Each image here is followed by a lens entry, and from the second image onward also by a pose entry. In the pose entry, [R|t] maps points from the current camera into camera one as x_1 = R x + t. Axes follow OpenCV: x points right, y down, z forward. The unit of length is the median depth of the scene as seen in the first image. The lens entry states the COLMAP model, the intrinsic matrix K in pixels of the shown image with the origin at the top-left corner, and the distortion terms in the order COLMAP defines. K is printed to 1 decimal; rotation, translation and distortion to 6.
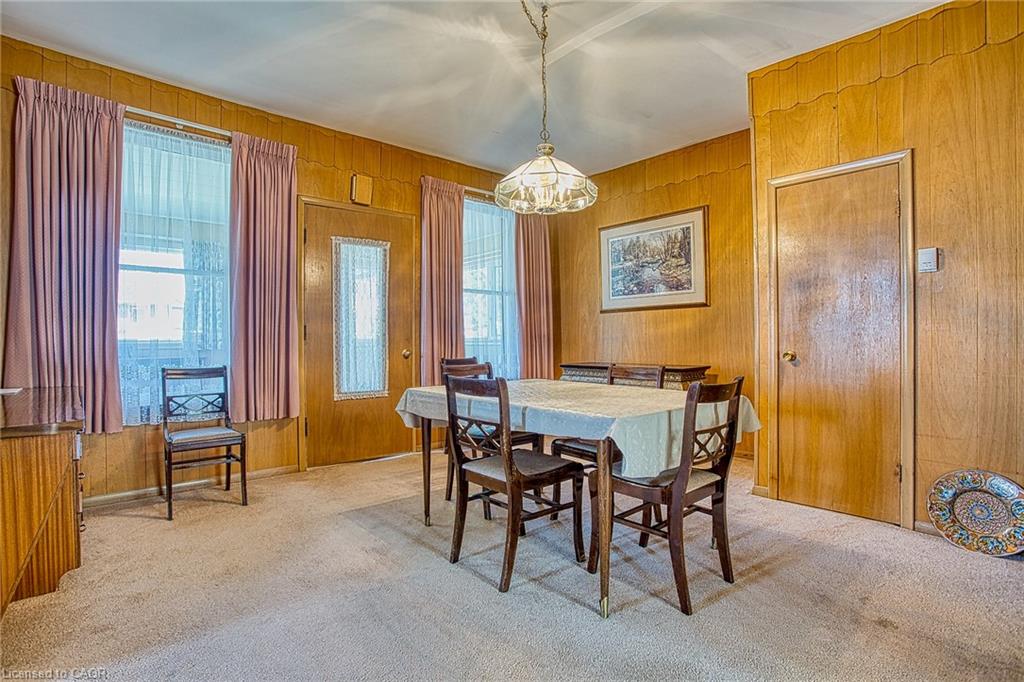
lens RADIAL K [[500.7, 0, 530.3], [0, 500.7, 335.5], [0, 0, 1]] dist [-0.001306, 0.000059]
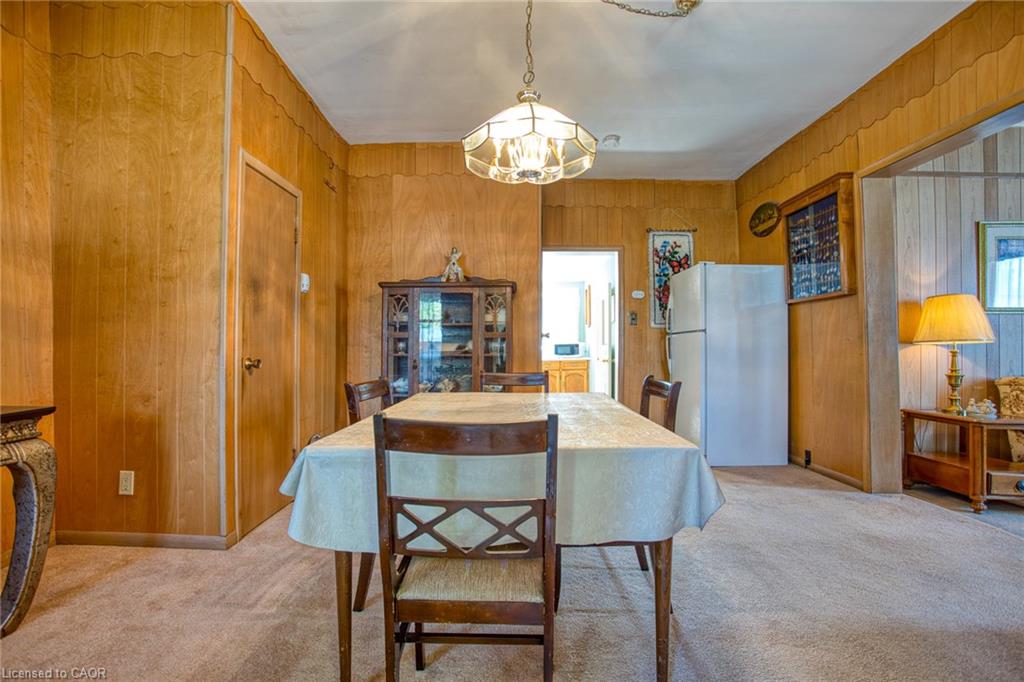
lens RADIAL K [[498.1, 0, 509.1], [0, 498.1, 341.2], [0, 0, 1]] dist [-0.075420, 0.035474]
pose [[-0.714960, 0.009076, 0.699106, -0.271673], [0.001050, 0.999929, -0.011908, 0.009518], [-0.699164, -0.007780, -0.714919, 0.879019]]
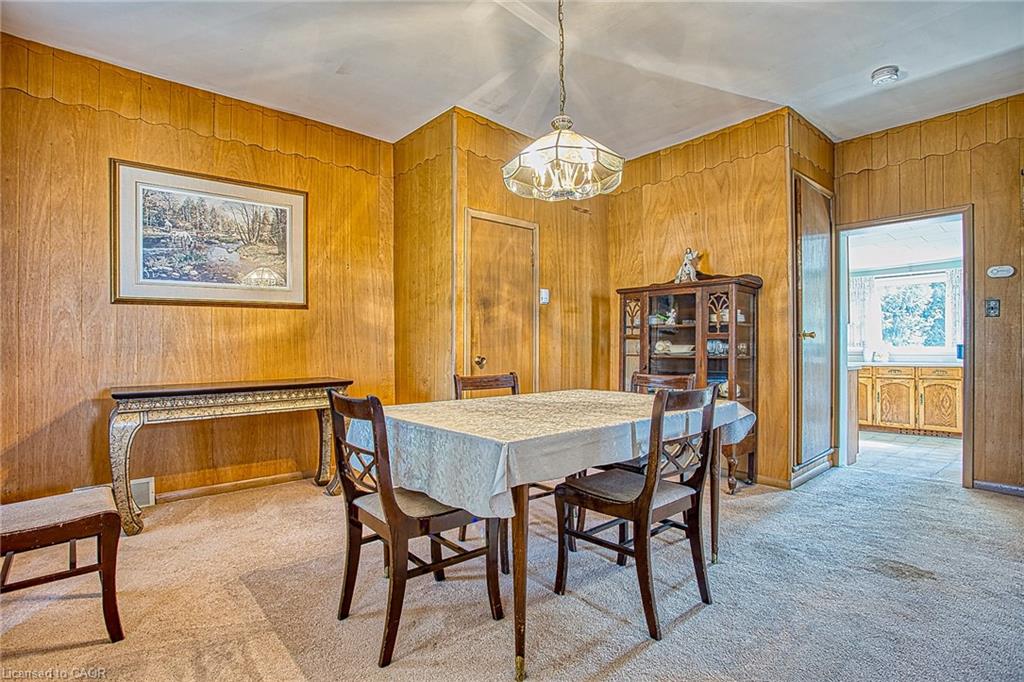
lens RADIAL K [[498.1, 0, 509.1], [0, 498.1, 341.2], [0, 0, 1]] dist [-0.075420, 0.035474]
pose [[0.045334, 0.009509, 0.998927, -0.462458], [-0.001050, 0.999955, -0.009471, 0.005215], [-0.998971, -0.000619, 0.045342, 0.594456]]
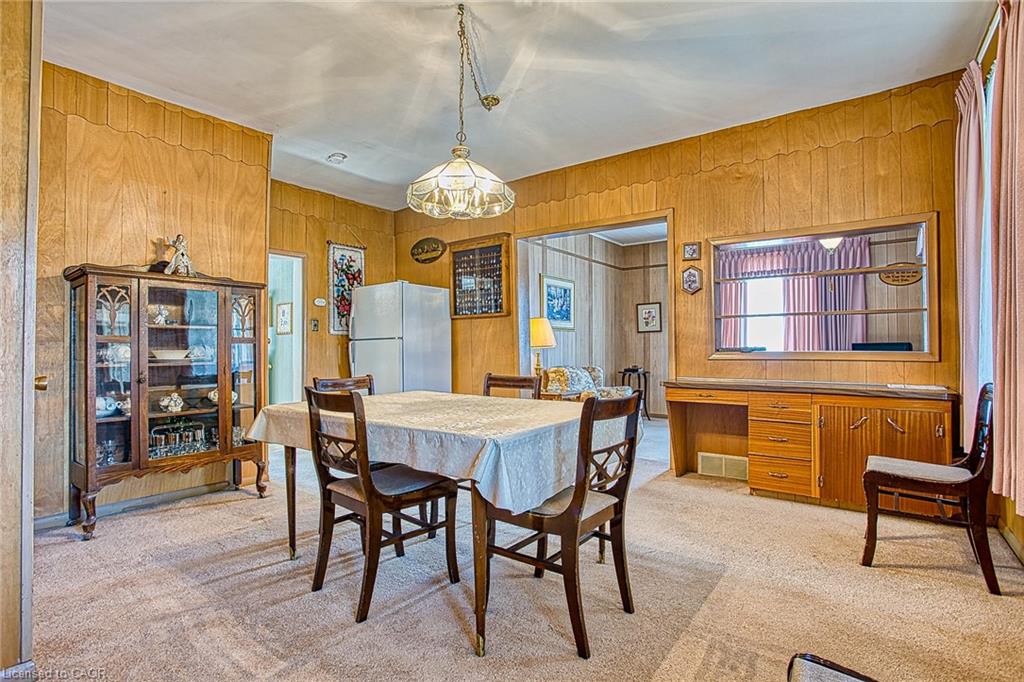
lens RADIAL K [[498.1, 0, 509.1], [0, 498.1, 341.2], [0, 0, 1]] dist [-0.075420, 0.035474]
pose [[-0.986980, 0.006372, -0.160719, 0.047780], [0.008897, 0.999848, -0.015001, 0.004999], [0.160599, -0.016235, -0.986886, 1.096110]]
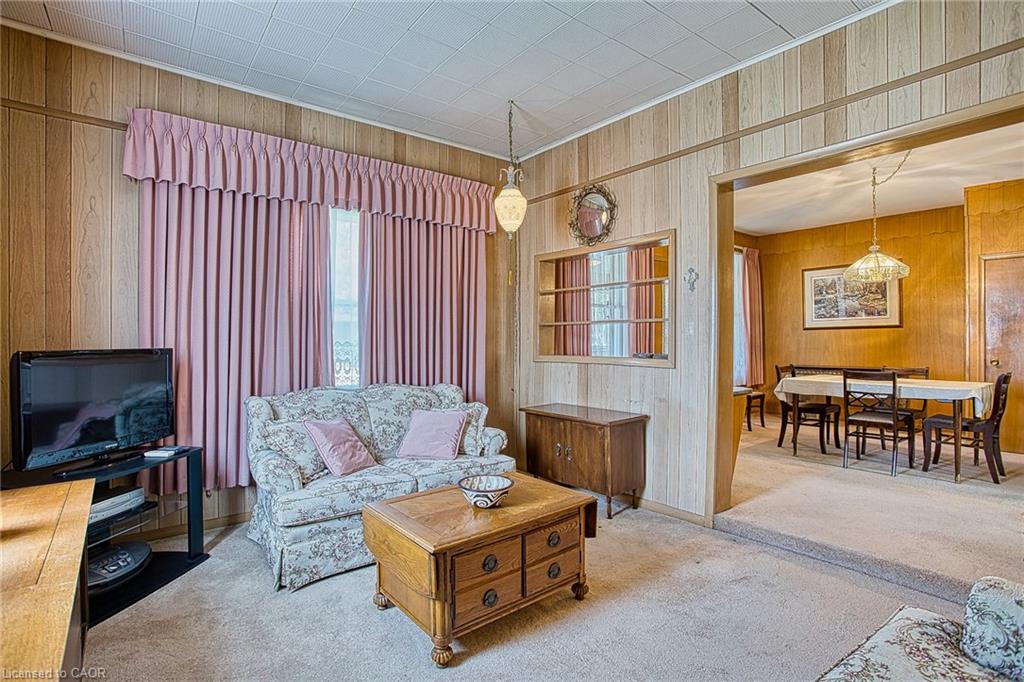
lens RADIAL K [[498.1, 0, 509.1], [0, 498.1, 341.2], [0, 0, 1]] dist [-0.075420, 0.035474]
pose [[0.996347, 0.006036, -0.085188, -0.652667], [-0.005726, 0.999976, 0.003879, -0.016469], [0.085209, -0.003377, 0.996357, -0.491942]]
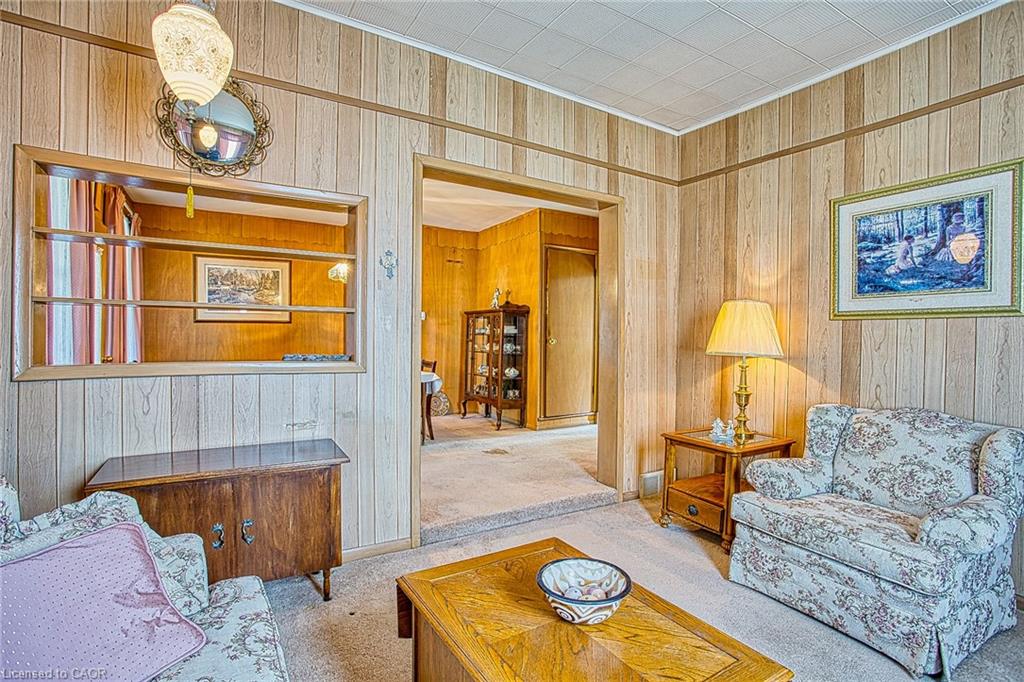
lens RADIAL K [[498.1, 0, 509.1], [0, 498.1, 341.2], [0, 0, 1]] dist [-0.075420, 0.035474]
pose [[0.212839, -0.000575, 0.977087, -1.011142], [-0.014583, 0.999887, 0.003765, -0.016190], [-0.976978, -0.015051, 0.212807, -0.024600]]
